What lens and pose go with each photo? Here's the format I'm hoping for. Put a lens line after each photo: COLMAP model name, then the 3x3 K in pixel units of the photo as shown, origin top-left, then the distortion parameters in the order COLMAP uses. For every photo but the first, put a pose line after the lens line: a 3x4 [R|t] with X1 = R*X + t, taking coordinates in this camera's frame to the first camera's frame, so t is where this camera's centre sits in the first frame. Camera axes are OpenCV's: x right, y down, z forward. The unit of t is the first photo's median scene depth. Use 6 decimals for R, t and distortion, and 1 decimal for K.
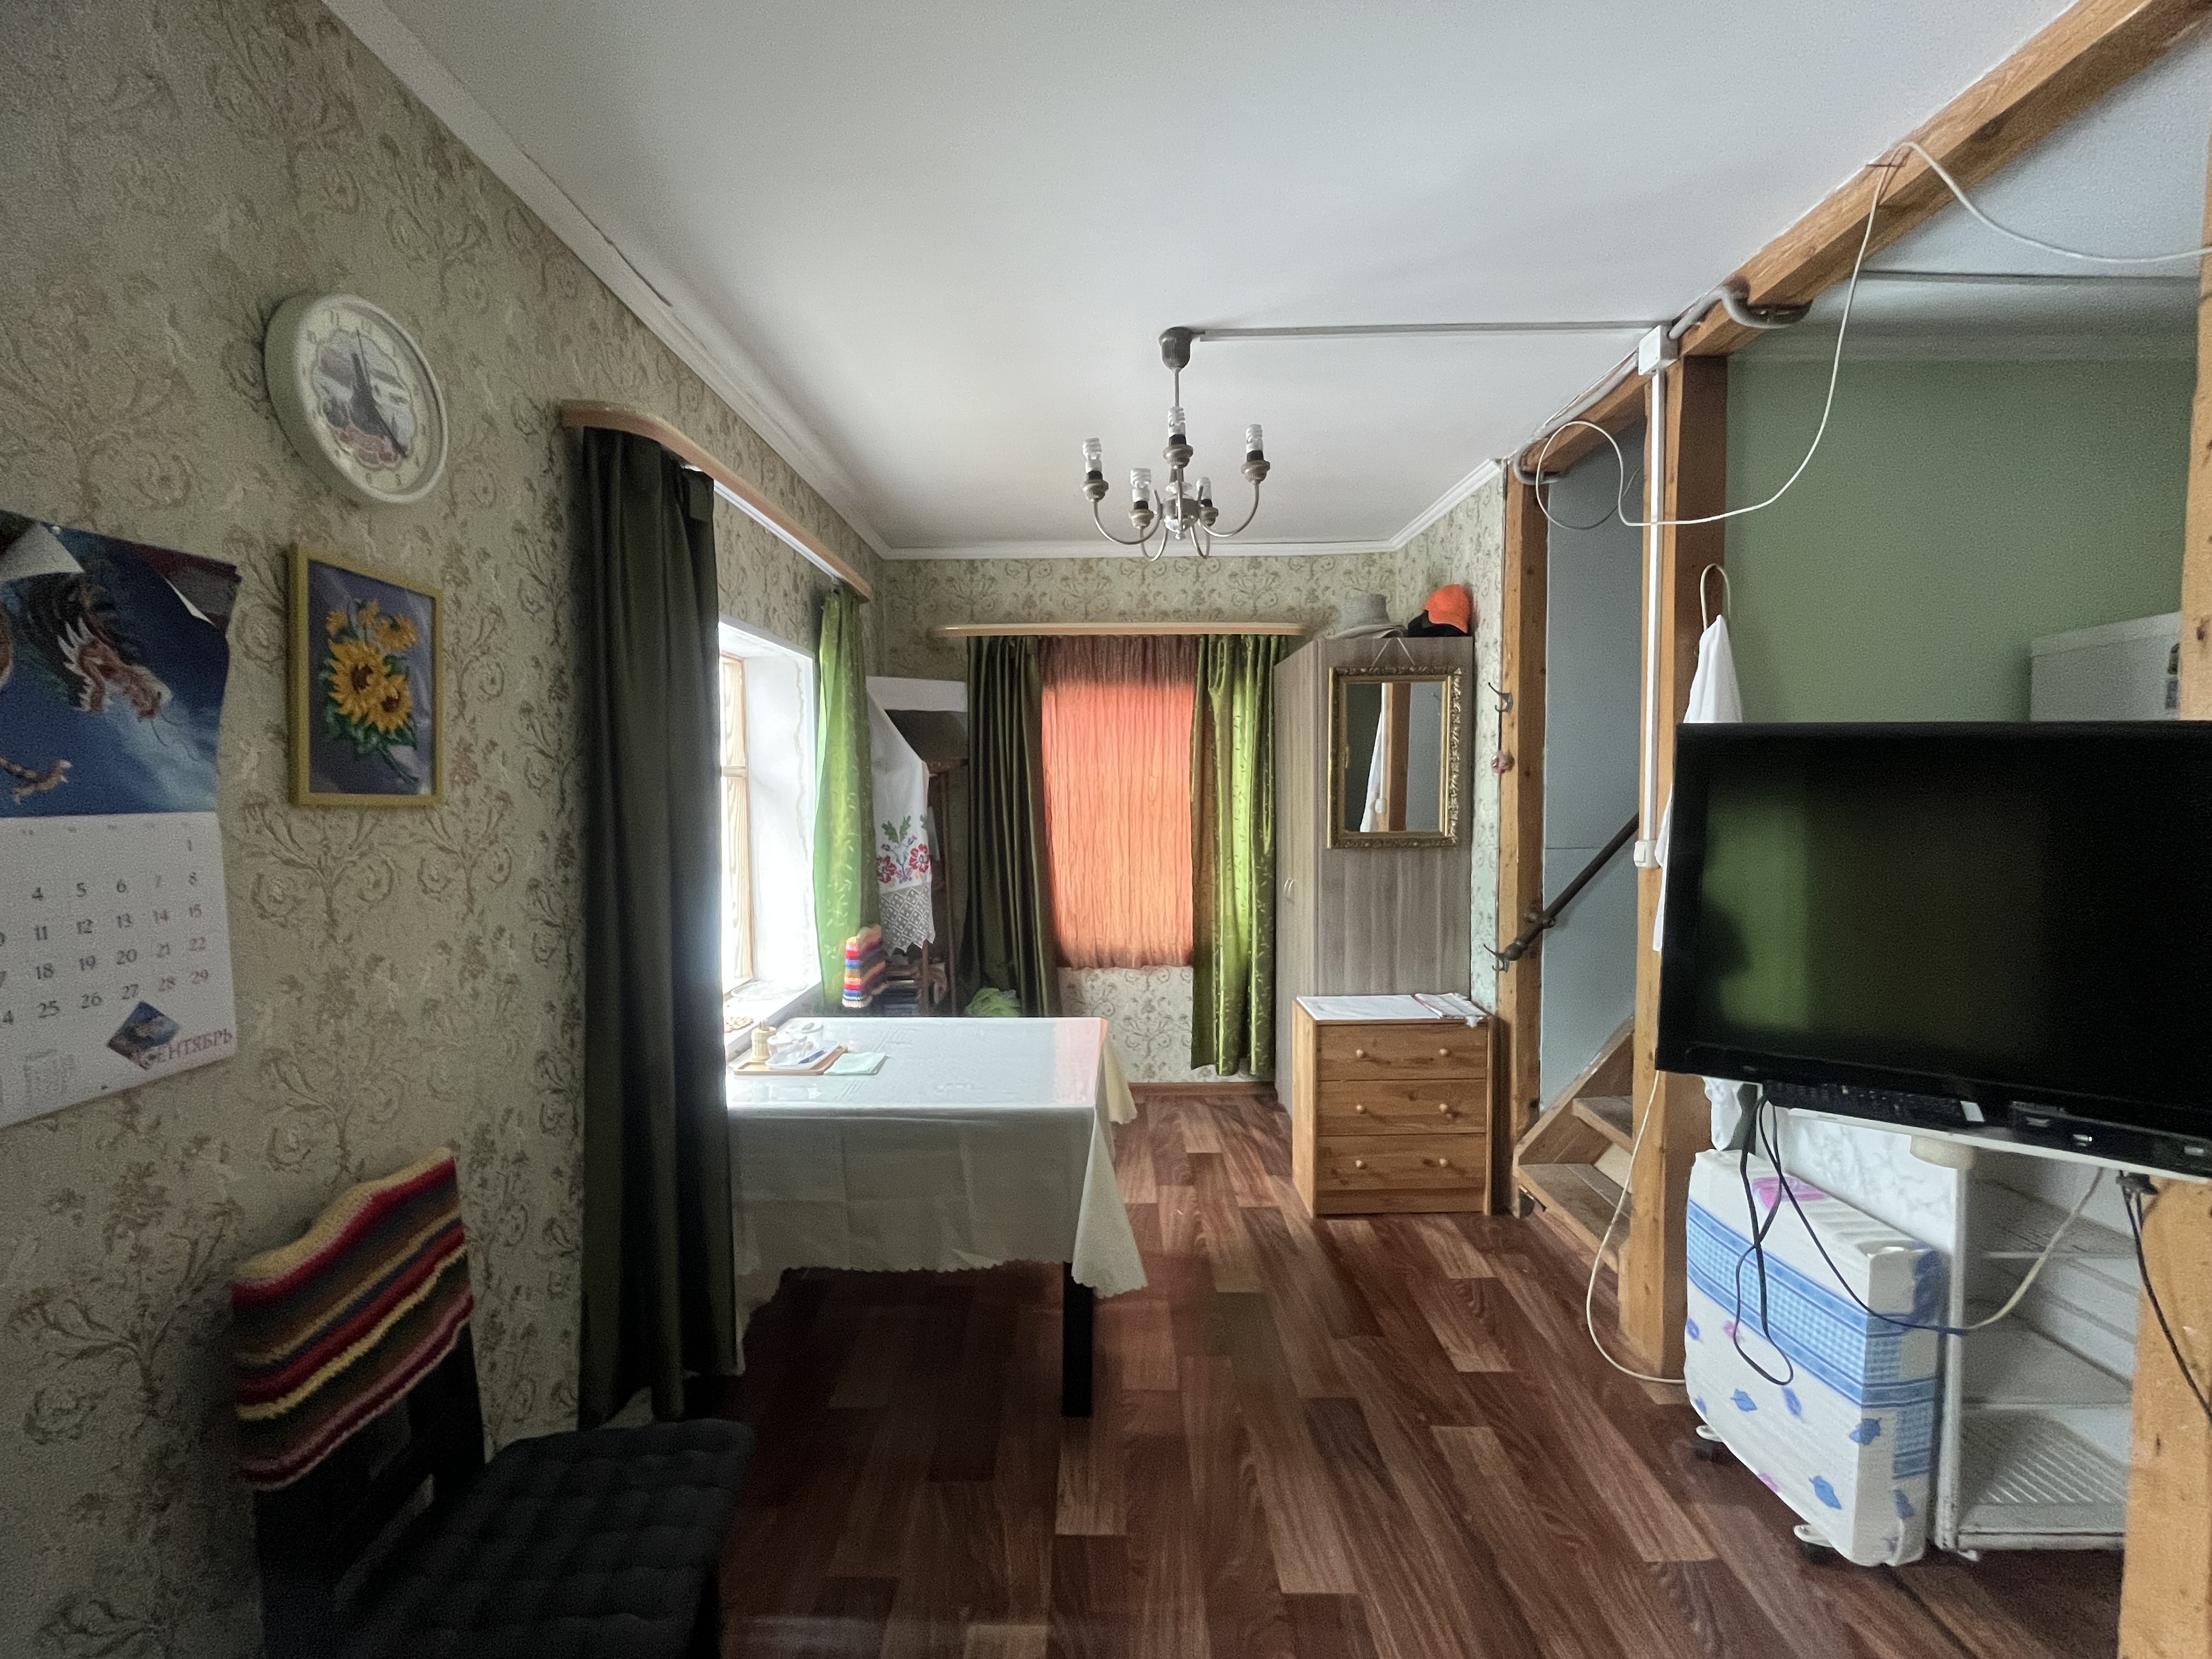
lens RADIAL K [[904.1, 0, 1104.2], [0, 904.1, 837.0], [0, 0, 1]] dist [-0.001643, -0.000177]
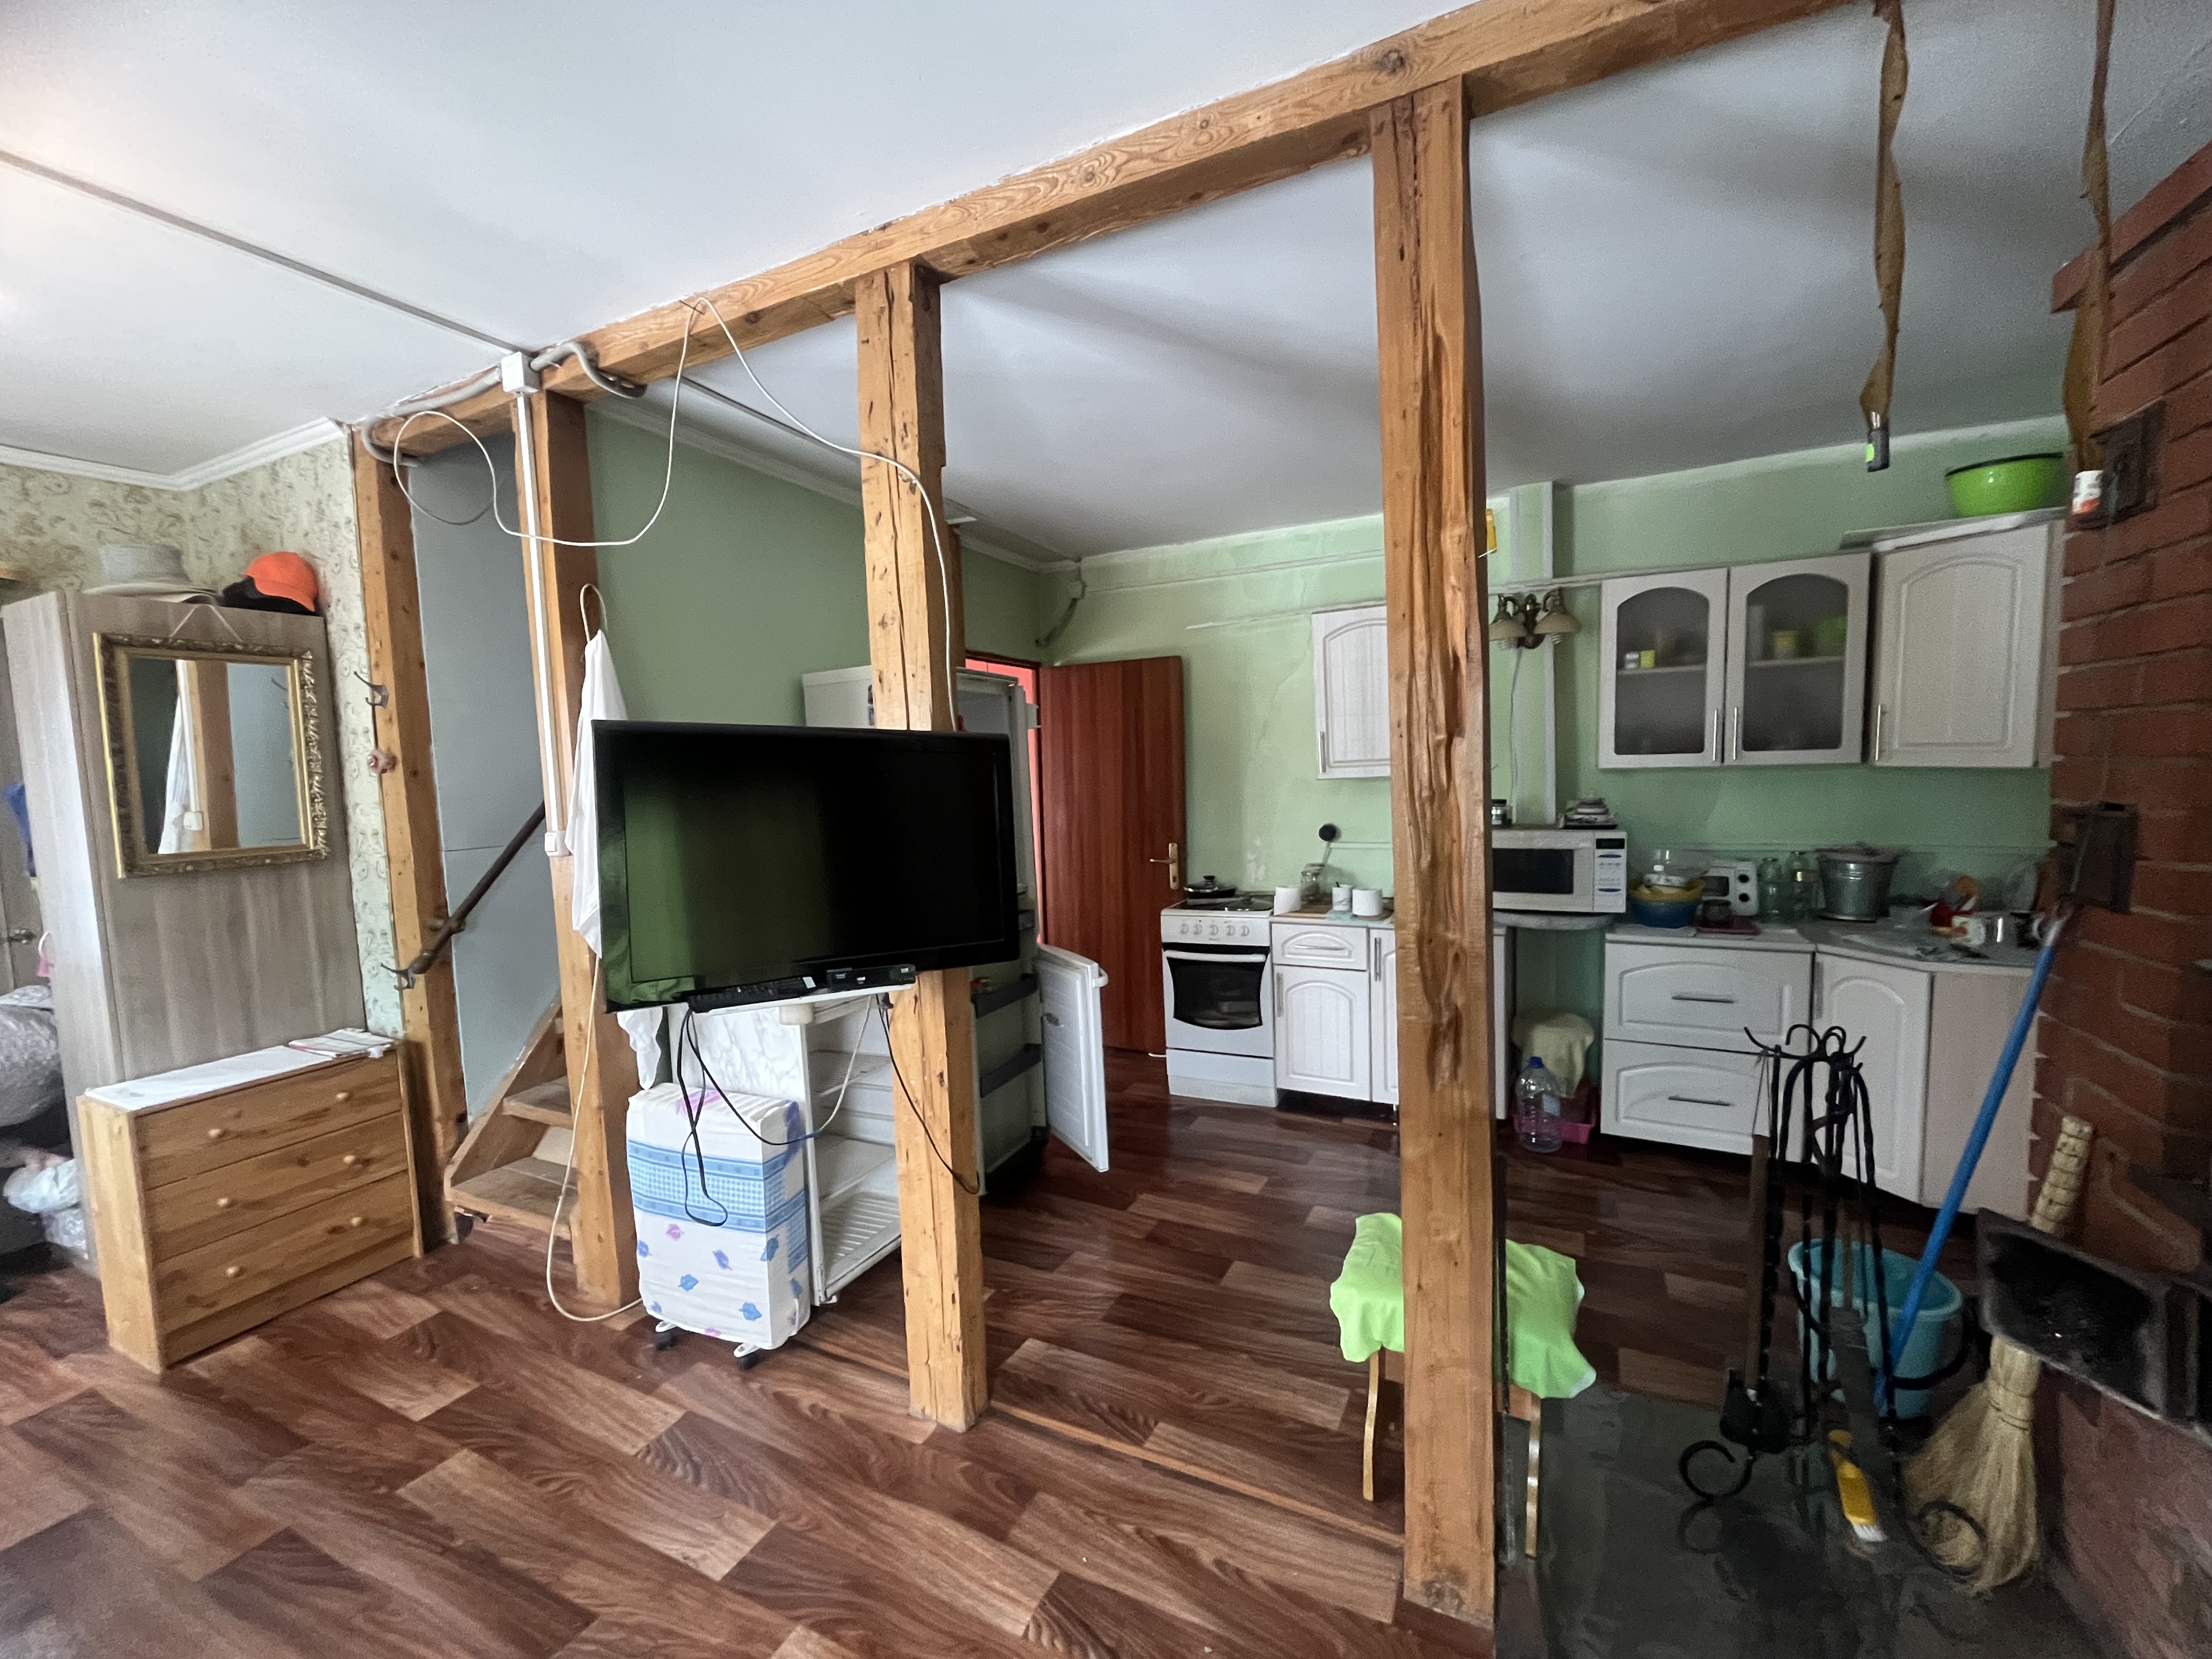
lens RADIAL K [[905.2, 0, 1103.9], [0, 905.2, 835.6], [0, 0, 1]] dist [-0.004804, -0.000407]
pose [[0.438835, -0.073176, 0.895583, -0.084279], [0.080655, 0.995863, 0.041848, 0.017736], [-0.894941, 0.053869, 0.442921, -0.066972]]
